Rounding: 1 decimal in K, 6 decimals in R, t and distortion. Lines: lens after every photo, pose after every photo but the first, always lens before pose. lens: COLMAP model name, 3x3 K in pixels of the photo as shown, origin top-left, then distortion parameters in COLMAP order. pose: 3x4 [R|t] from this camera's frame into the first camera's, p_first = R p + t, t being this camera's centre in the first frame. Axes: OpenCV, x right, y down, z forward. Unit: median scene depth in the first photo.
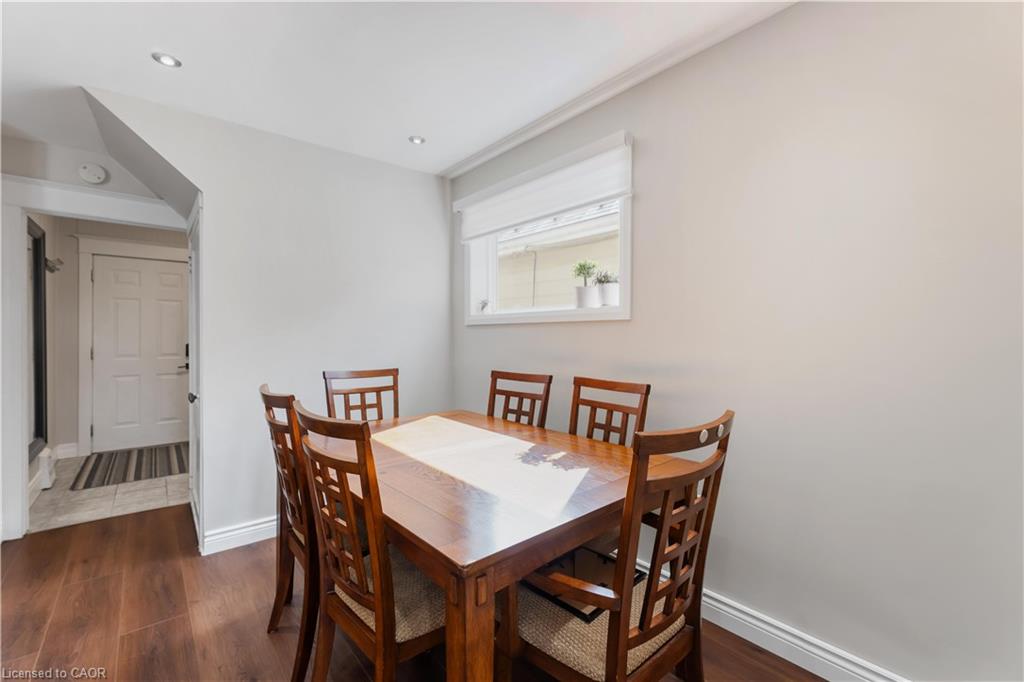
lens RADIAL K [[429.9, 0, 510.2], [0, 429.9, 337.6], [0, 0, 1]] dist [0.001925, -0.000771]
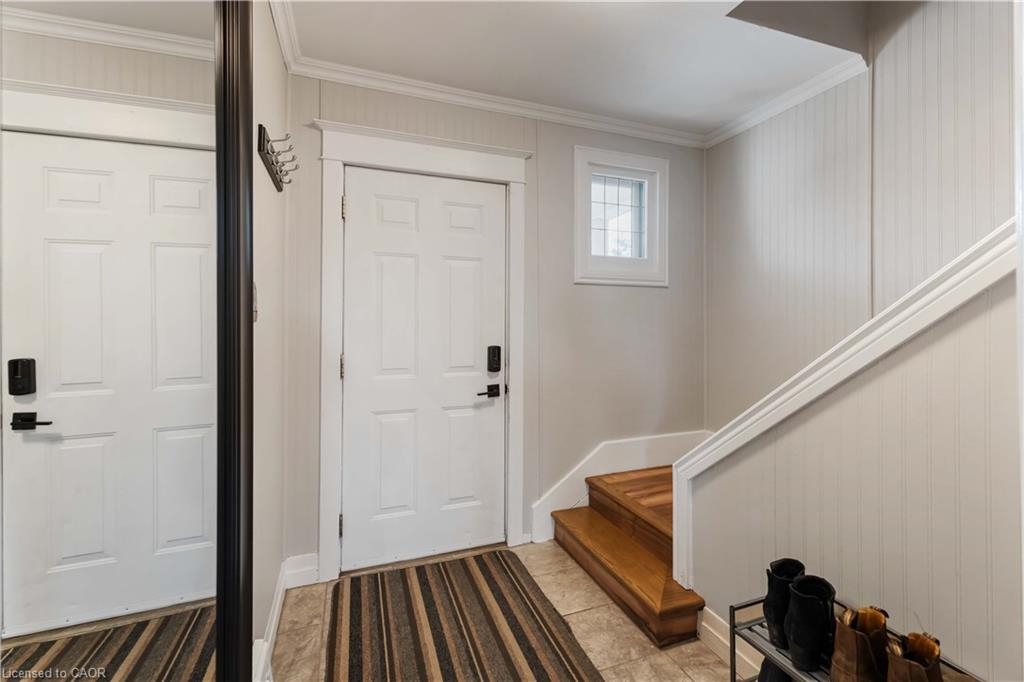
lens RADIAL K [[429.9, 0, 503.3], [0, 429.9, 322.2], [0, 0, 1]] dist [0.001925, -0.000771]
pose [[0.930549, 0.003778, -0.366148, -0.603518], [-0.006065, 0.999969, -0.005096, -0.010638], [0.366117, 0.006963, 0.930543, 0.593758]]
